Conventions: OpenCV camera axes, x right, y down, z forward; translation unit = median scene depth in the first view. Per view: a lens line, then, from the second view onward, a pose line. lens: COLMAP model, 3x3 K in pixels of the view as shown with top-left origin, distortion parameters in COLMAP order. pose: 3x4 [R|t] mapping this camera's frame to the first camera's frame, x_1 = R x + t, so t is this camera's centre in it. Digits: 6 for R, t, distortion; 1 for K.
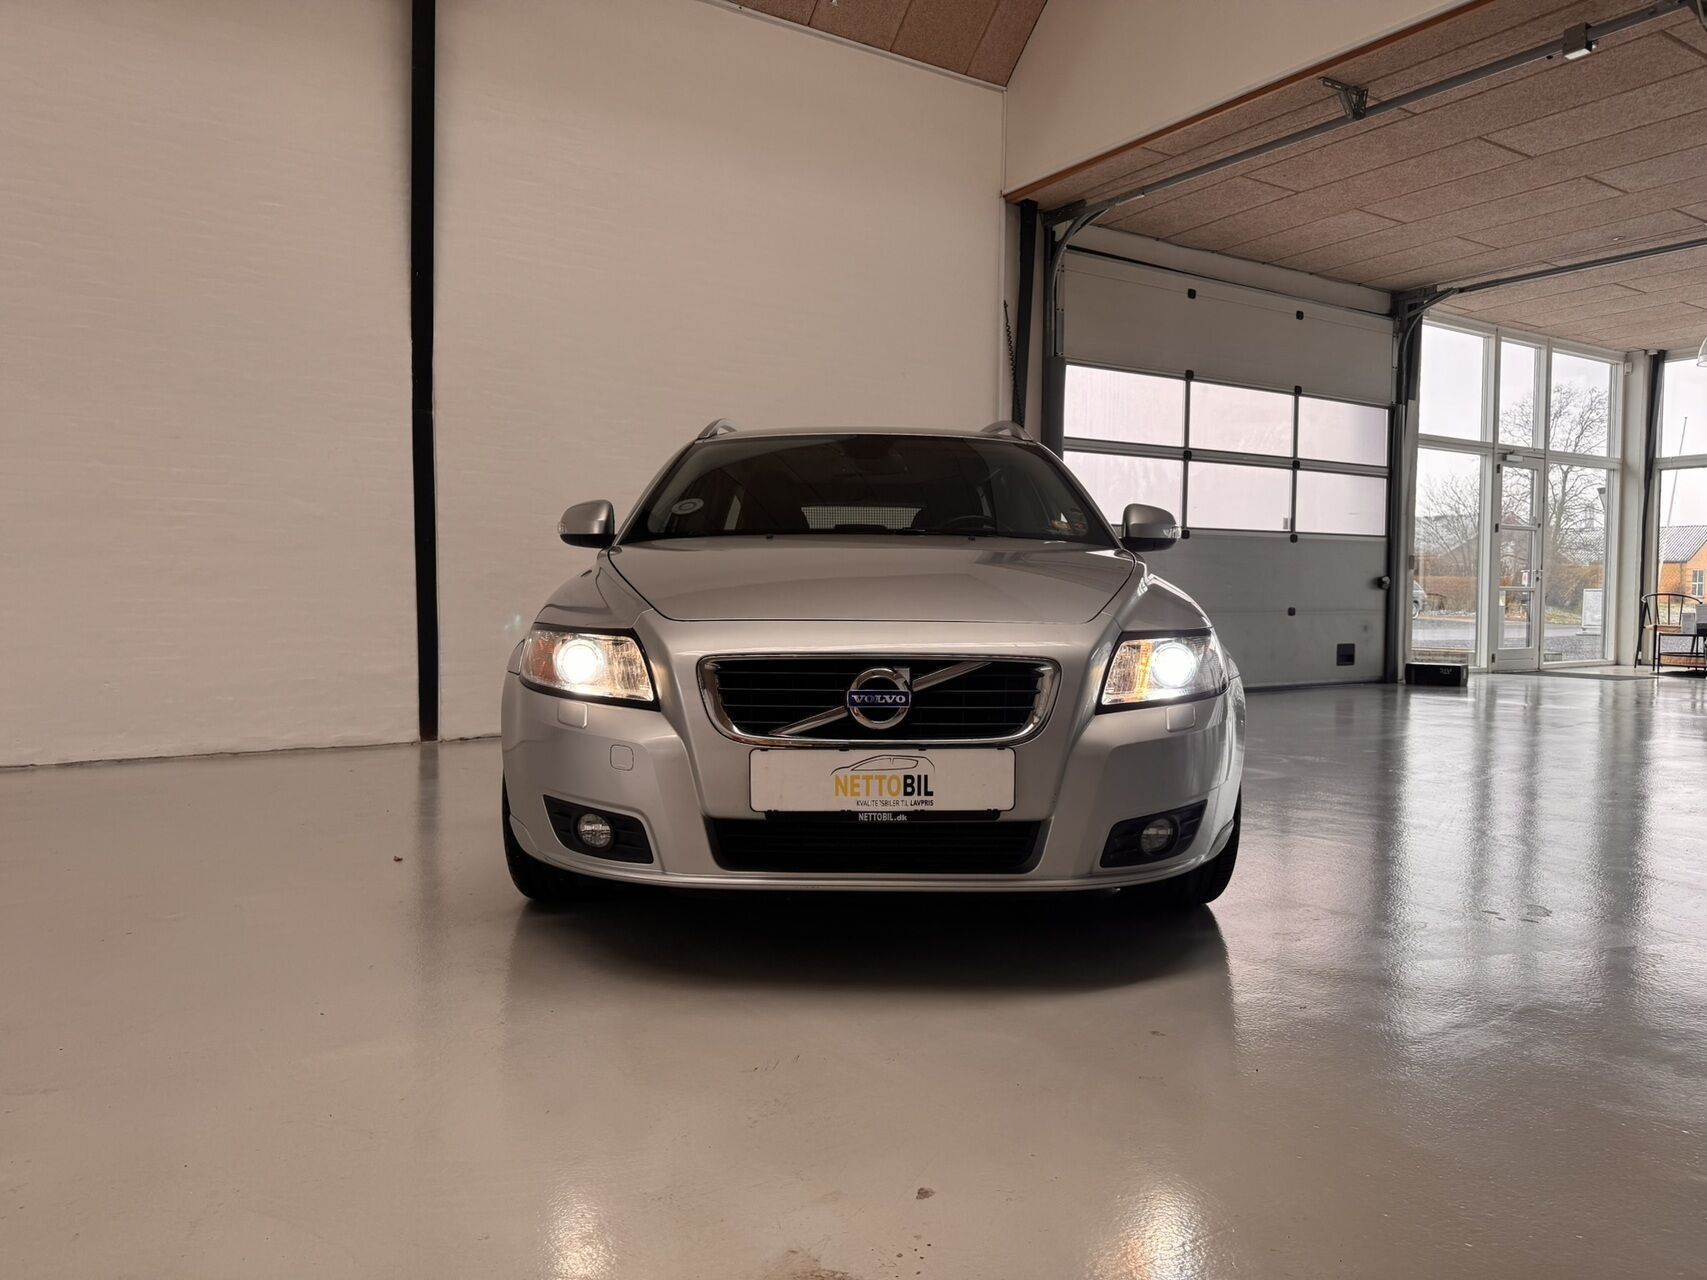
lens RADIAL K [[1217.5, 0, 838.8], [0, 1217.5, 633.1], [0, 0, 1]] dist [0.054452, -0.048350]
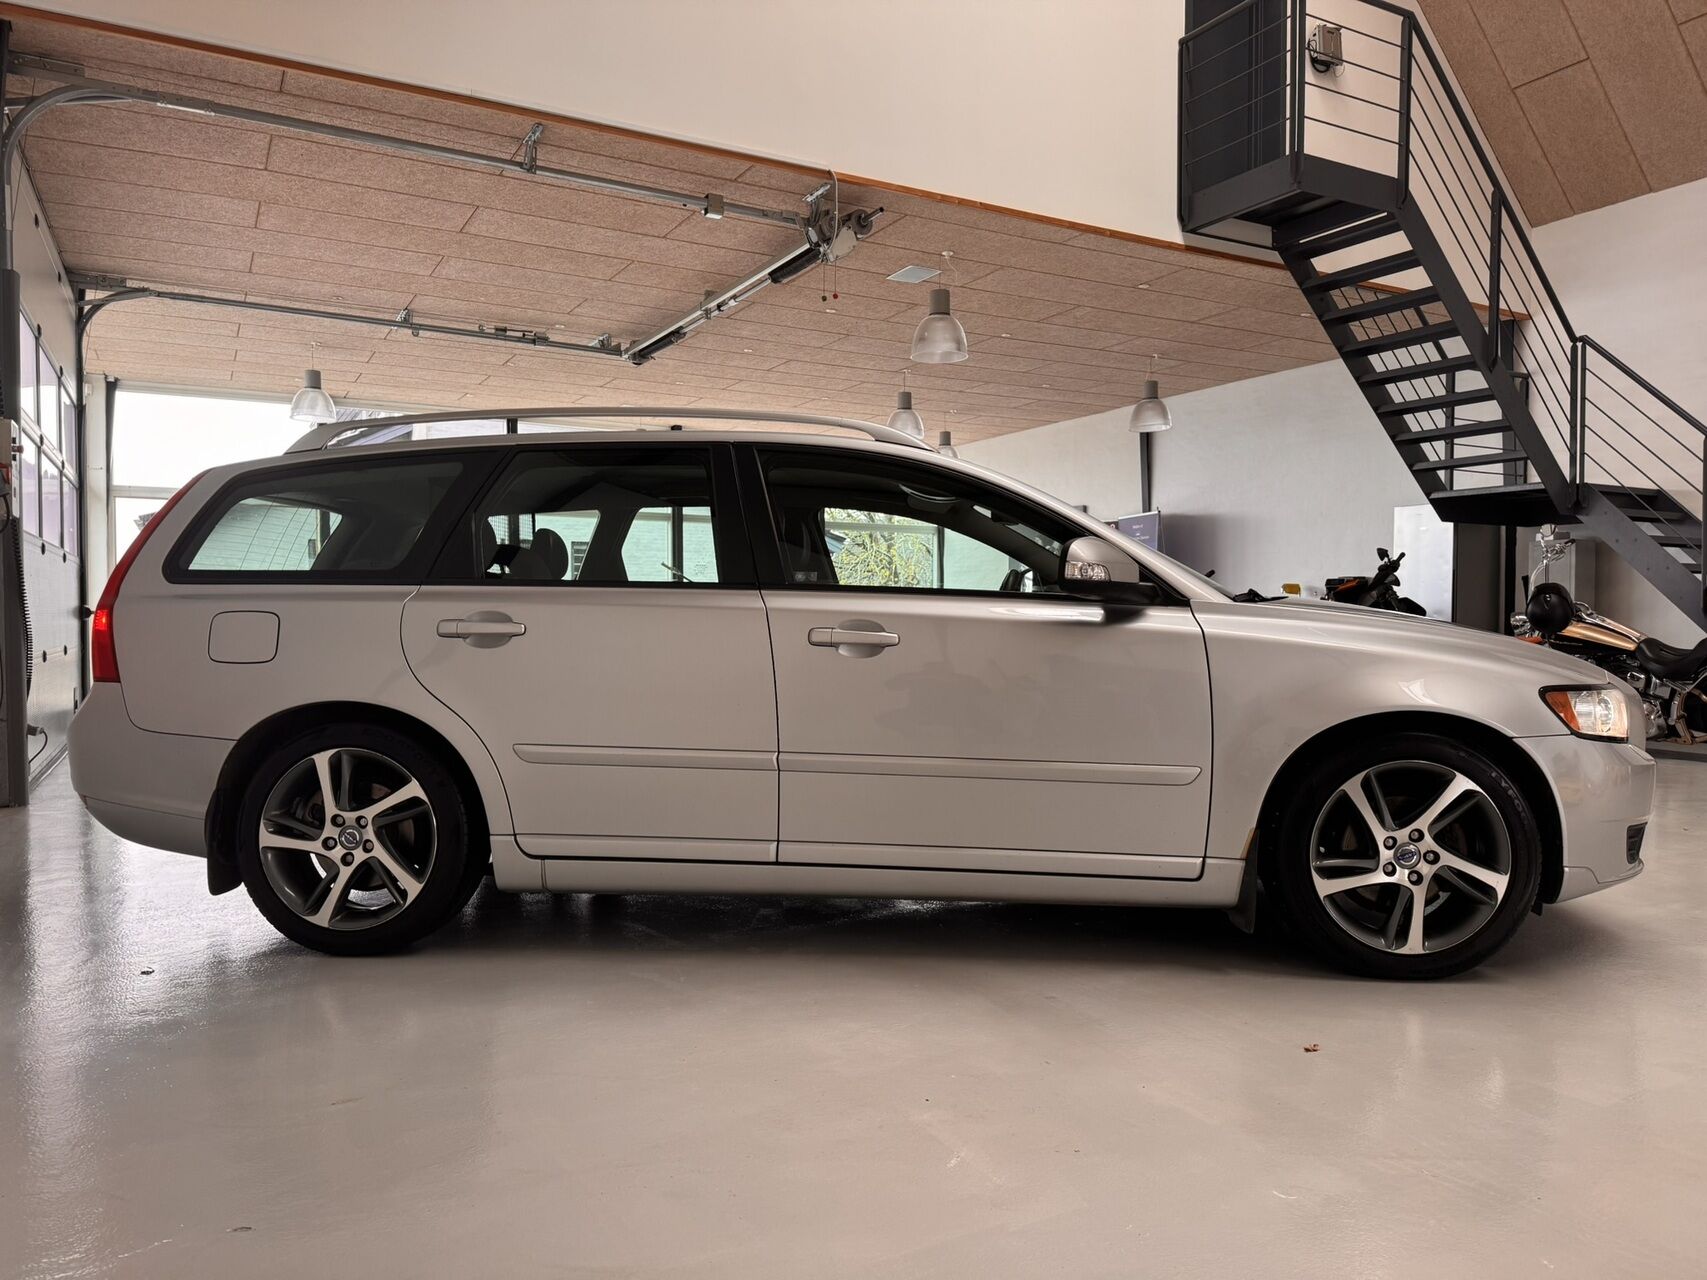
lens RADIAL K [[1217.5, 0, 845.4], [0, 1217.5, 641.9], [0, 0, 1]] dist [0.054452, -0.048350]
pose [[0.069718, -0.027544, 0.997186, -0.643598], [0.034112, 0.999100, 0.025212, -0.040622], [-0.996983, 0.032258, 0.070595, 0.718514]]
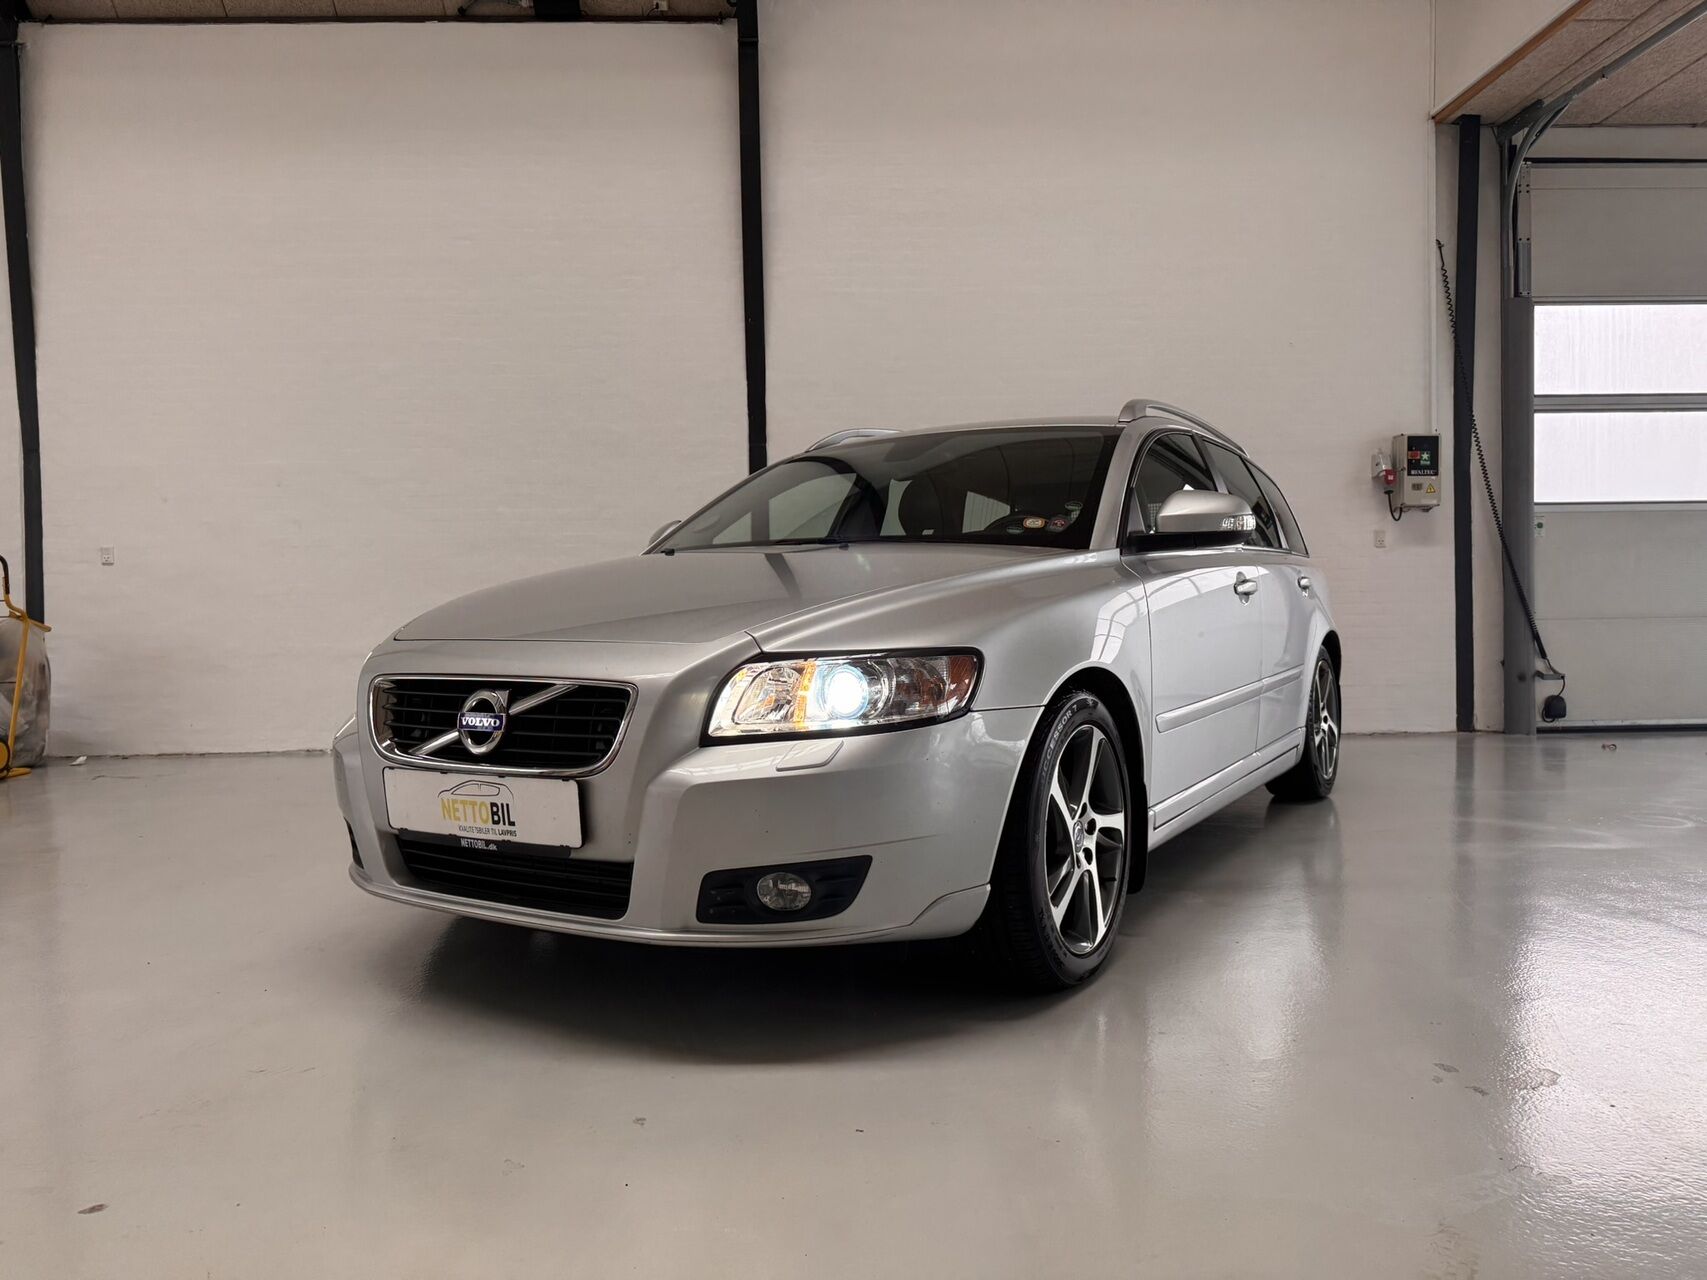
lens RADIAL K [[1217.5, 0, 848.9], [0, 1217.5, 601.8], [0, 0, 1]] dist [0.054452, -0.048350]
pose [[0.854726, -0.022435, -0.518595, 0.304936], [0.005765, 0.999414, -0.033734, -0.002894], [0.519048, 0.025843, 0.854355, 0.120414]]
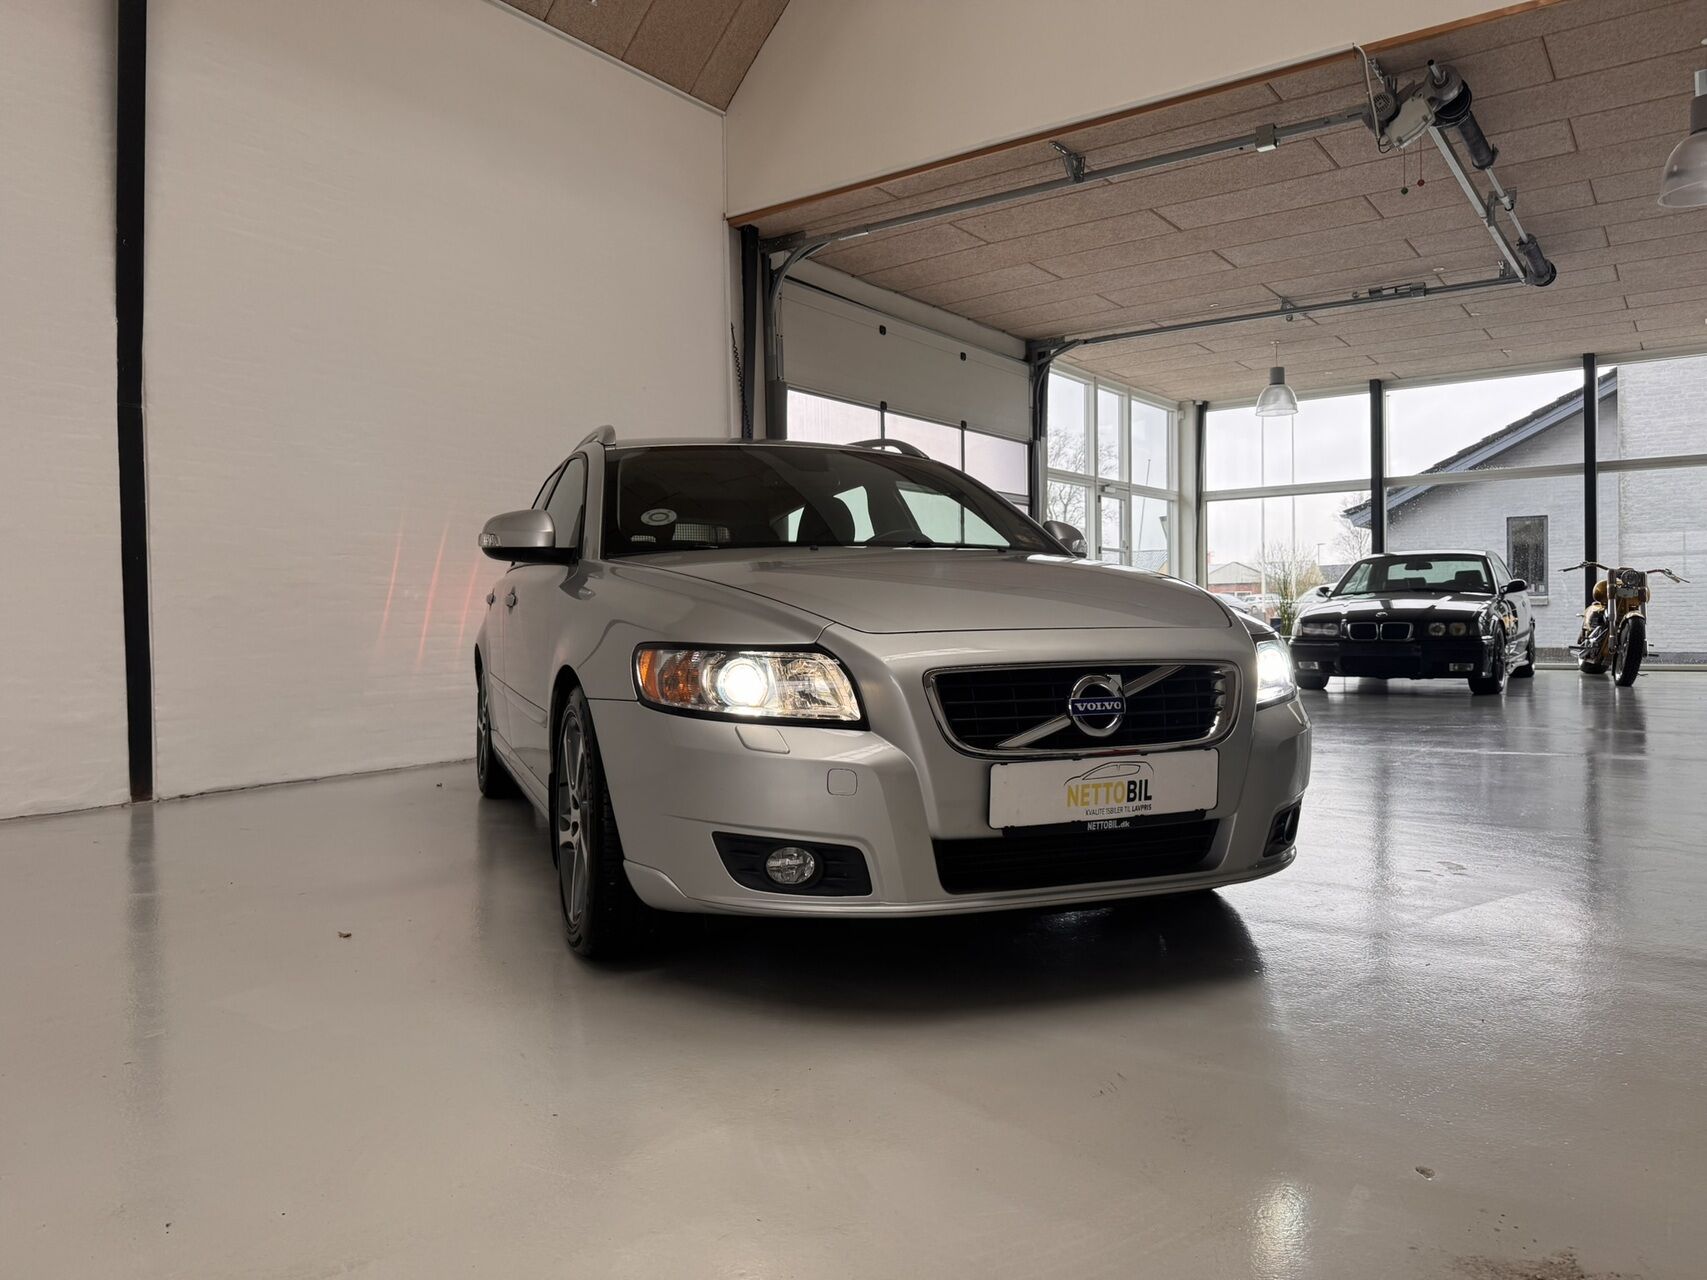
lens RADIAL K [[1217.5, 0, 833.7], [0, 1217.5, 619.3], [0, 0, 1]] dist [0.054452, -0.048350]
pose [[0.934805, -0.019560, 0.354623, -0.200367], [0.030529, 0.999212, -0.025361, 0.000678], [-0.353847, 0.034533, 0.934666, 0.054010]]
